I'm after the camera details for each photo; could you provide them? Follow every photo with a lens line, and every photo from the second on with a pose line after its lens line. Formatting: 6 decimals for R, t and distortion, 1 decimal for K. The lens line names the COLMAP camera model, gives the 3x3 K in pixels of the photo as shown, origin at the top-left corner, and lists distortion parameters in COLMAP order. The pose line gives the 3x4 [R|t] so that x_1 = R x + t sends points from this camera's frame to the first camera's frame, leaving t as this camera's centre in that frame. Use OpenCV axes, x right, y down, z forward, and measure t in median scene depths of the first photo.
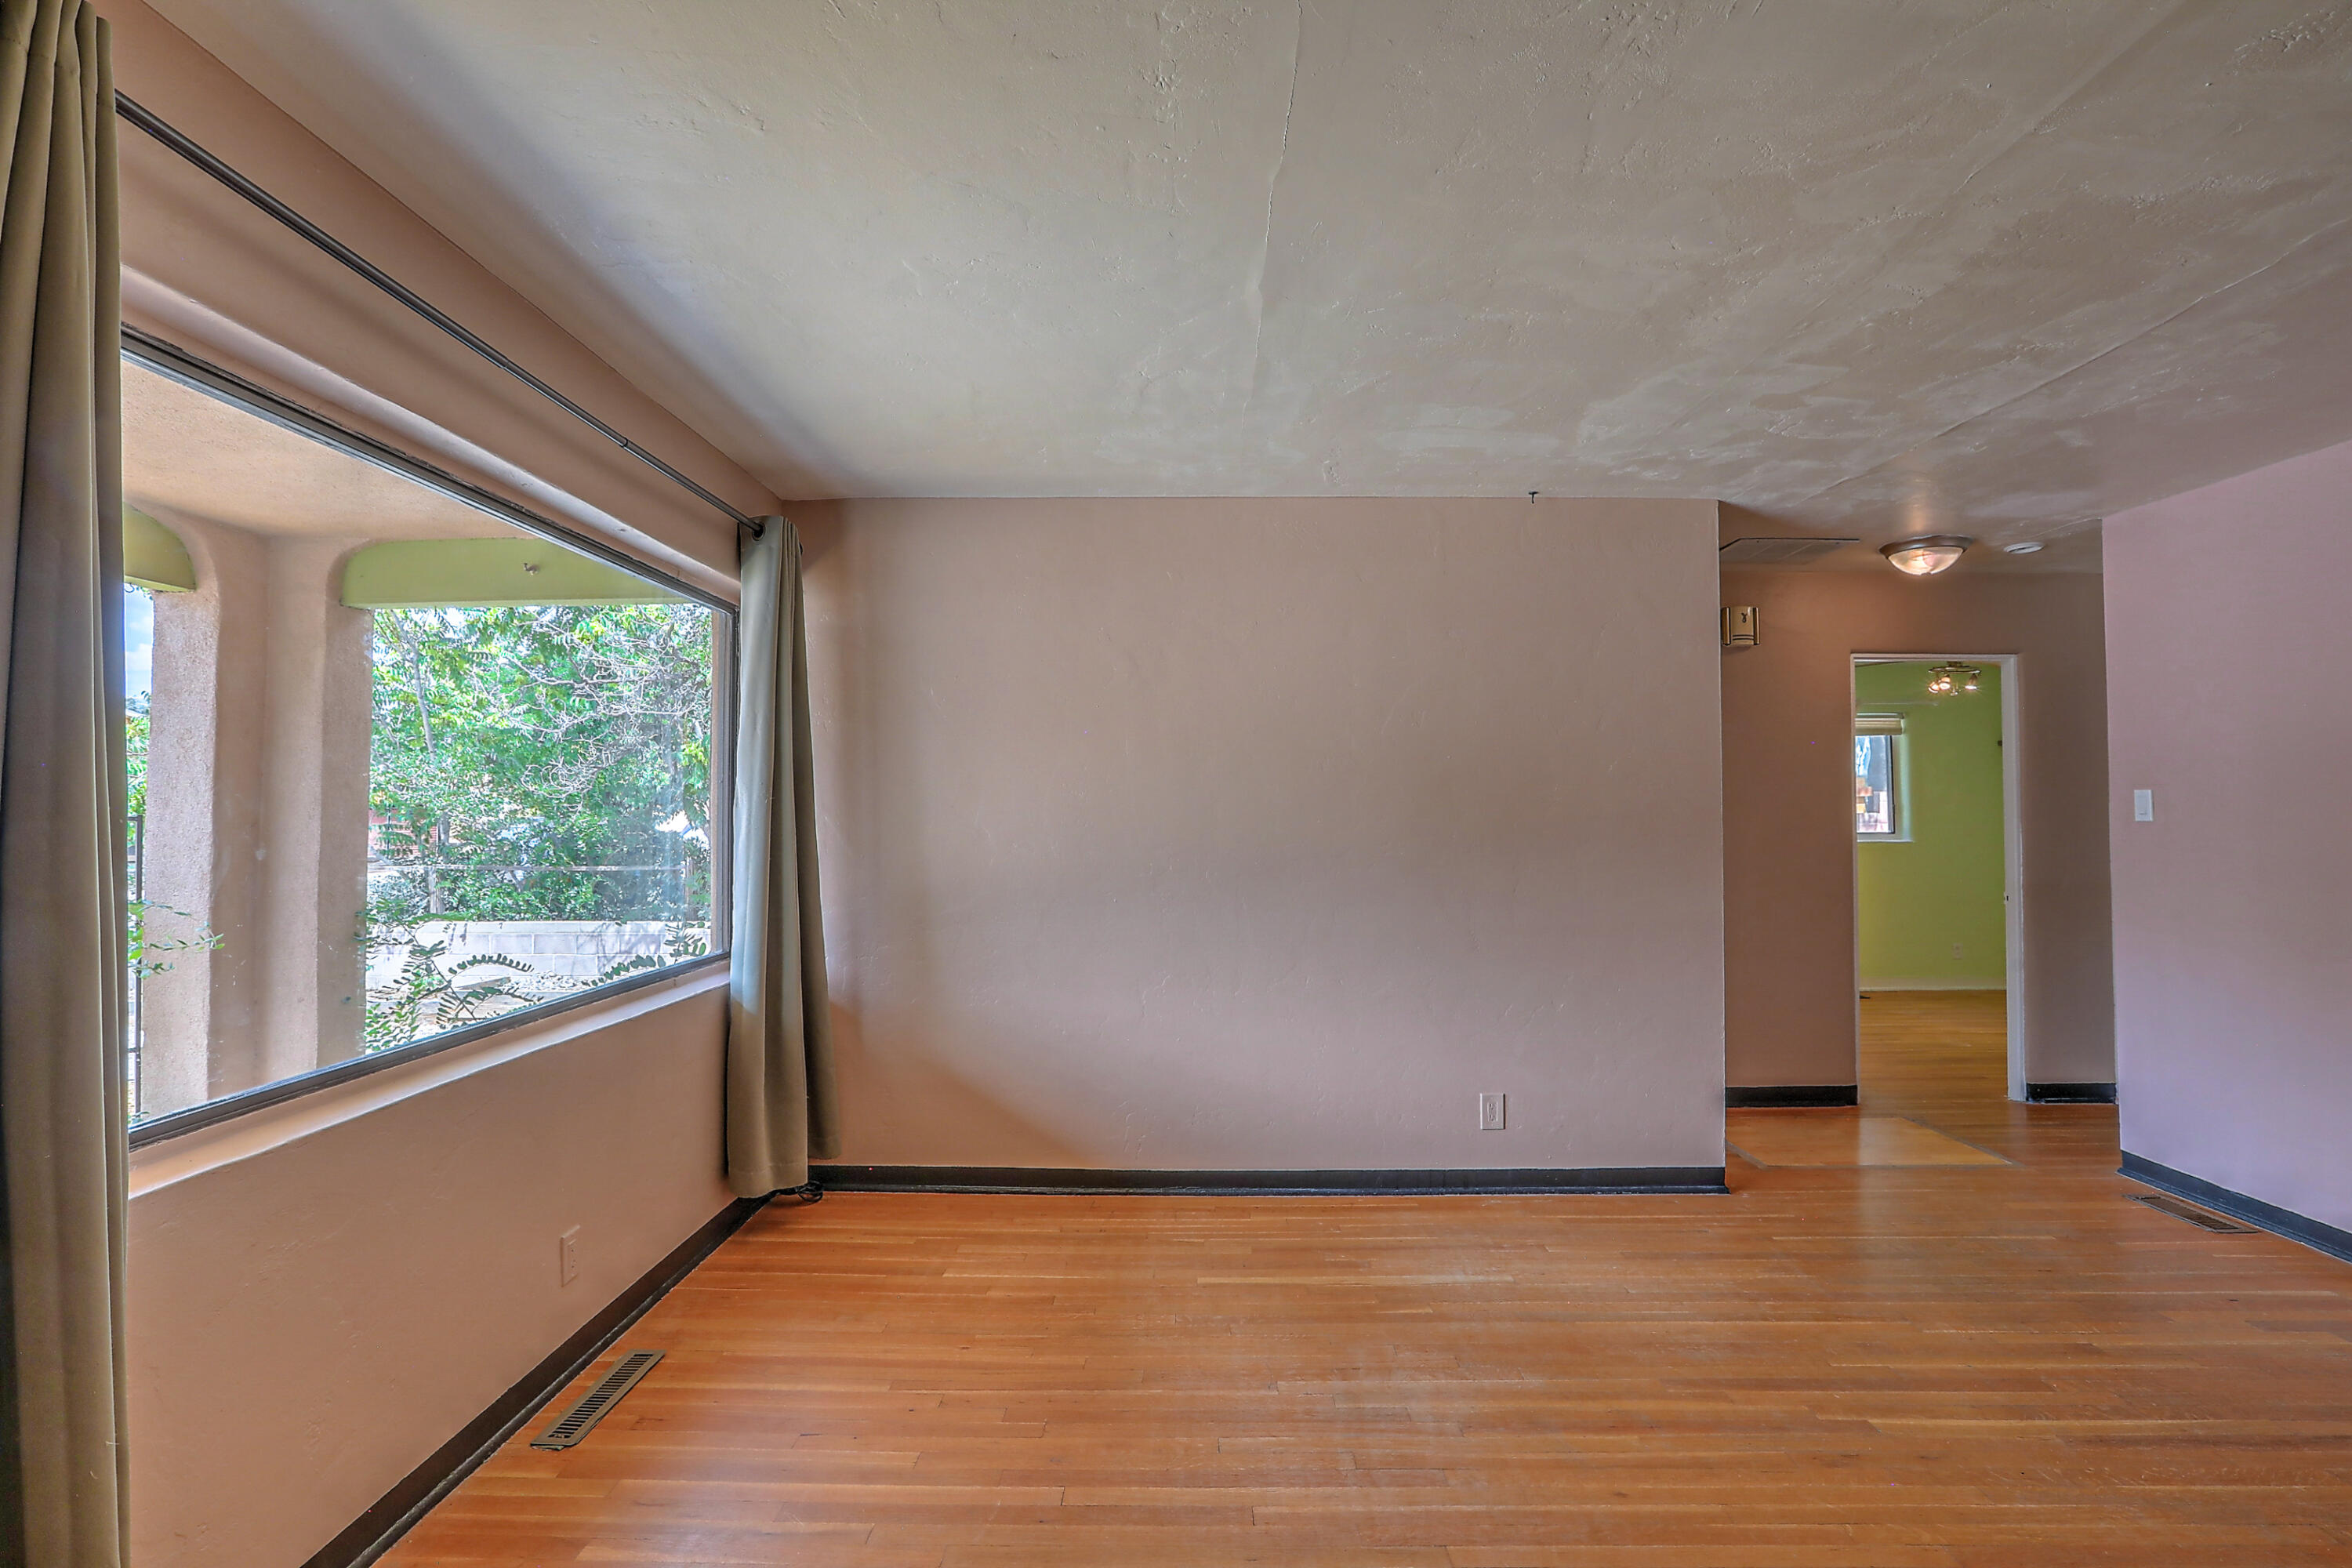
lens RADIAL K [[1073.1, 0, 1176.0], [0, 1073.1, 784.0], [0, 0, 1]] dist [-0.052669, 0.016304]
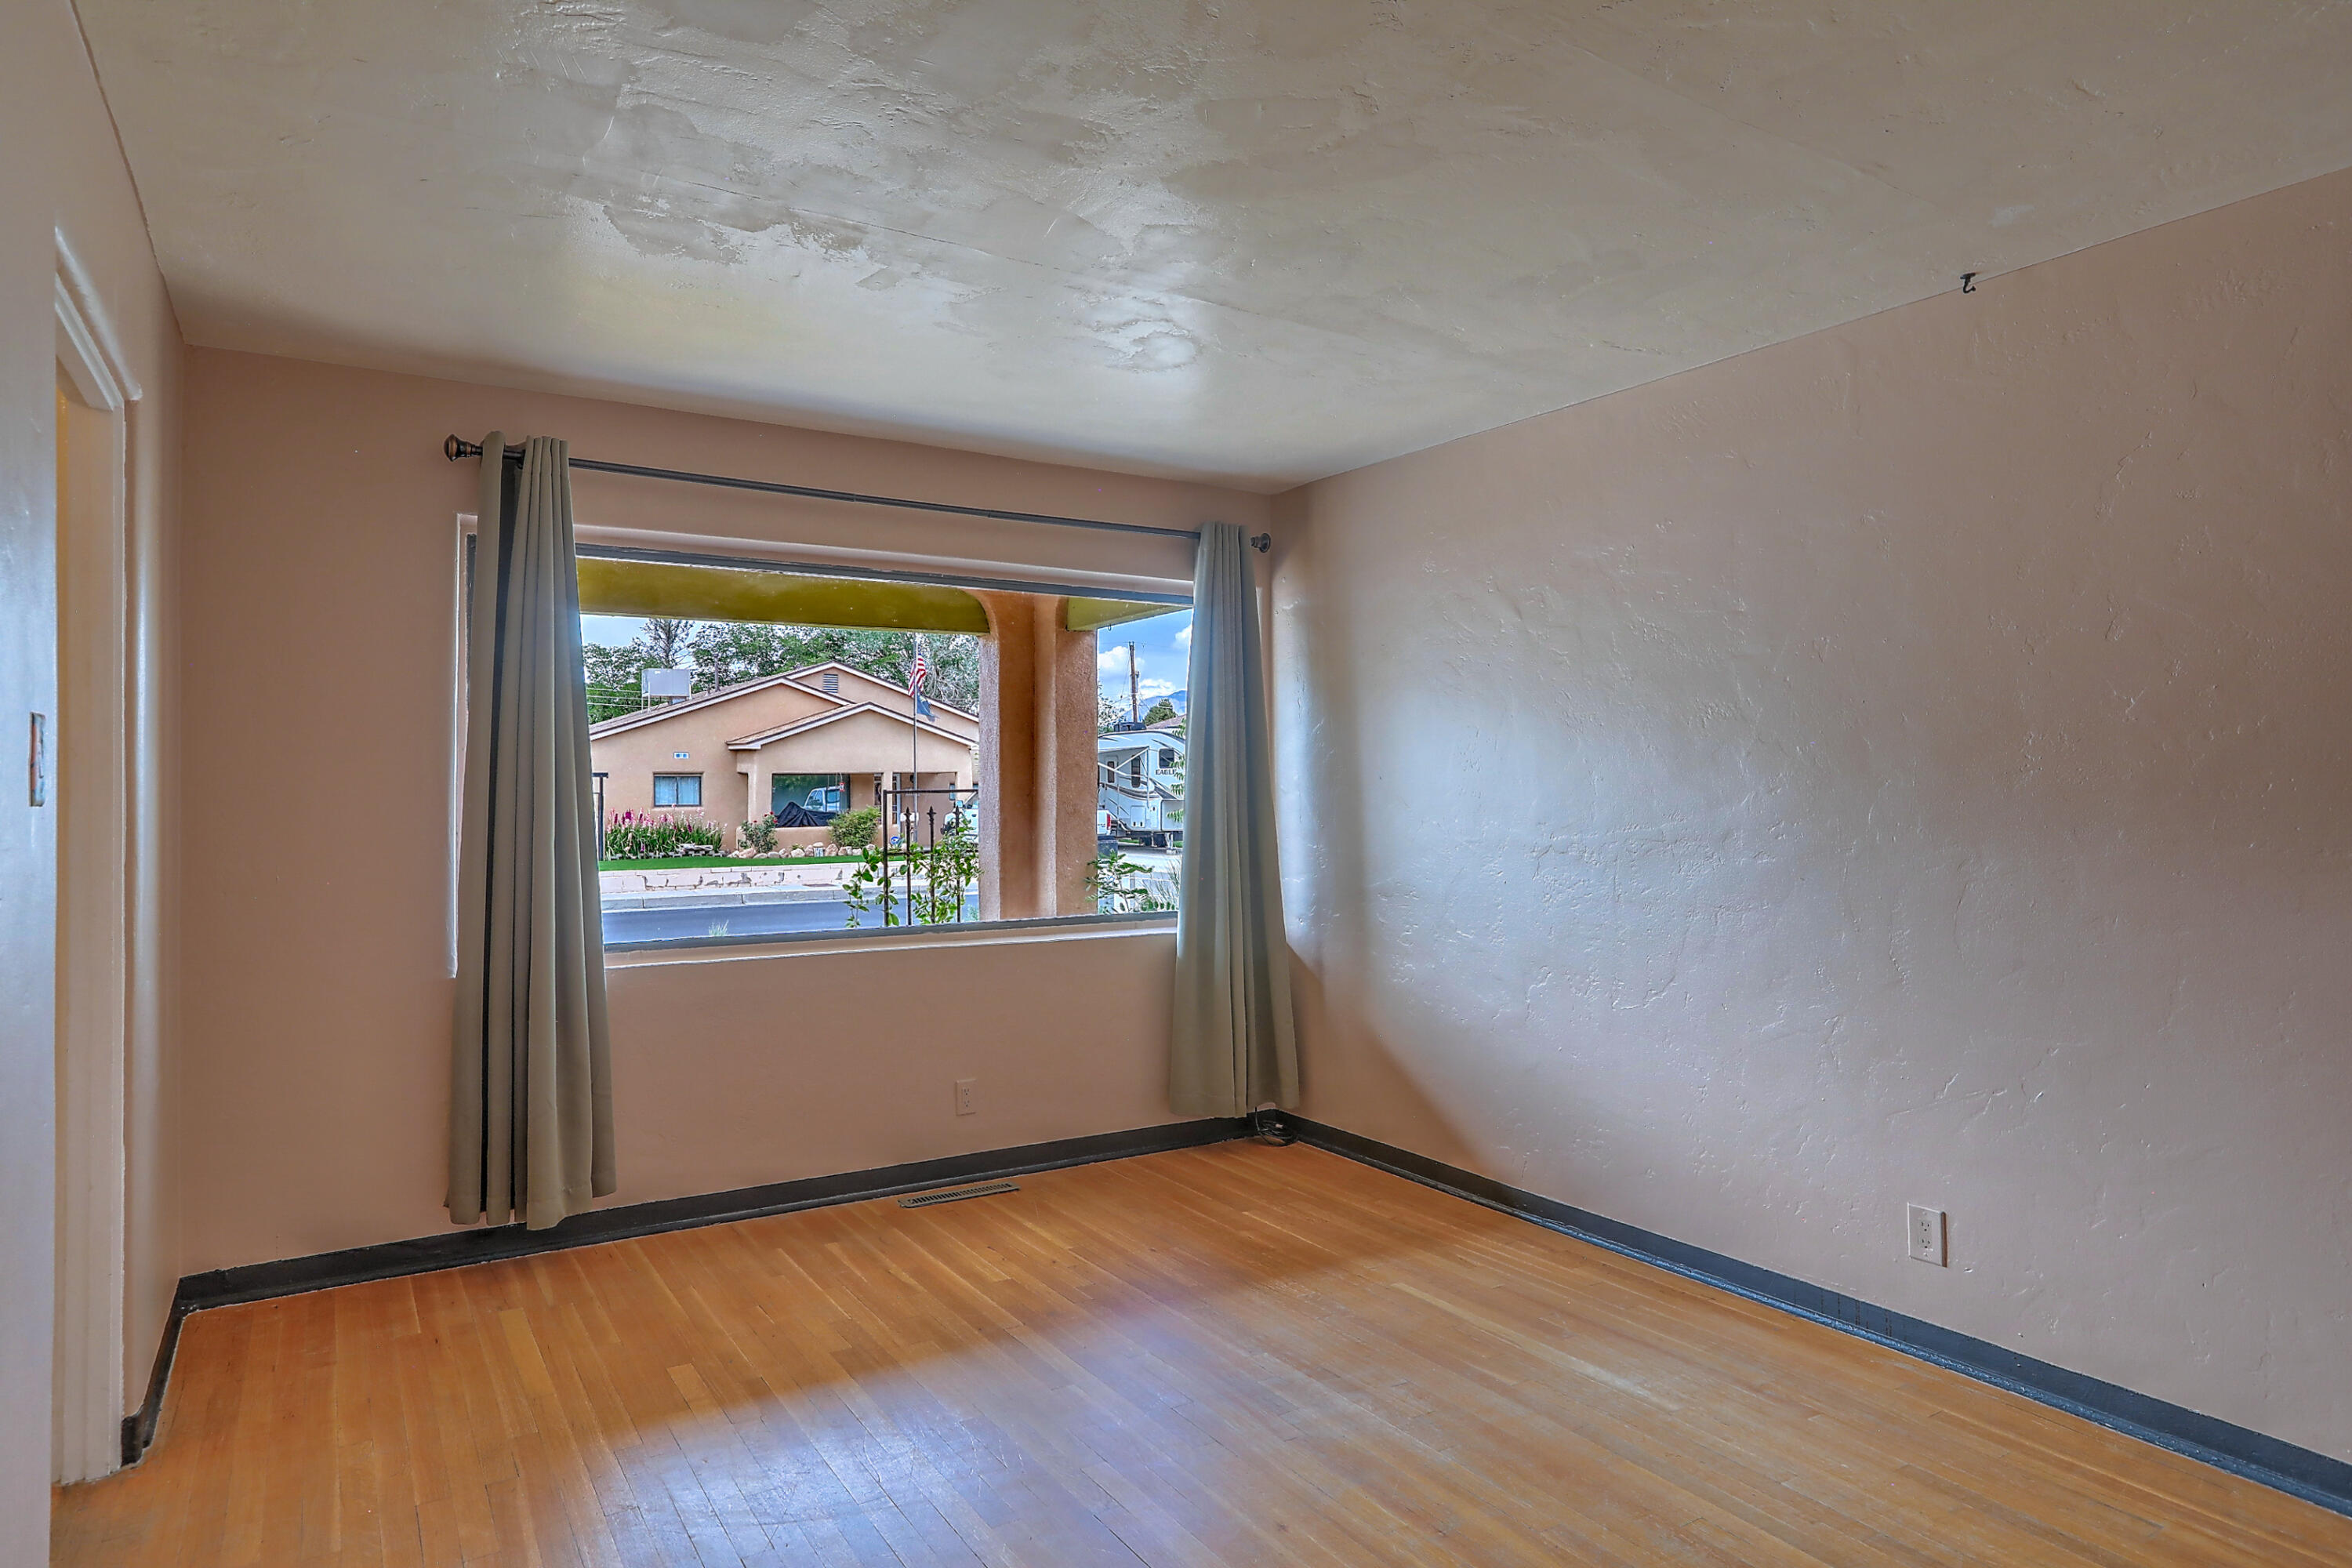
lens RADIAL K [[1363.0, 0, 1176.0], [0, 1363.0, 784.0], [0, 0, 1]] dist [-0.038310, 0.033988]
pose [[0.545511, -0.004528, -0.838092, 0.948810], [0.025372, 0.999616, 0.011113, 0.008904], [0.837720, -0.027326, 0.545416, 0.203917]]
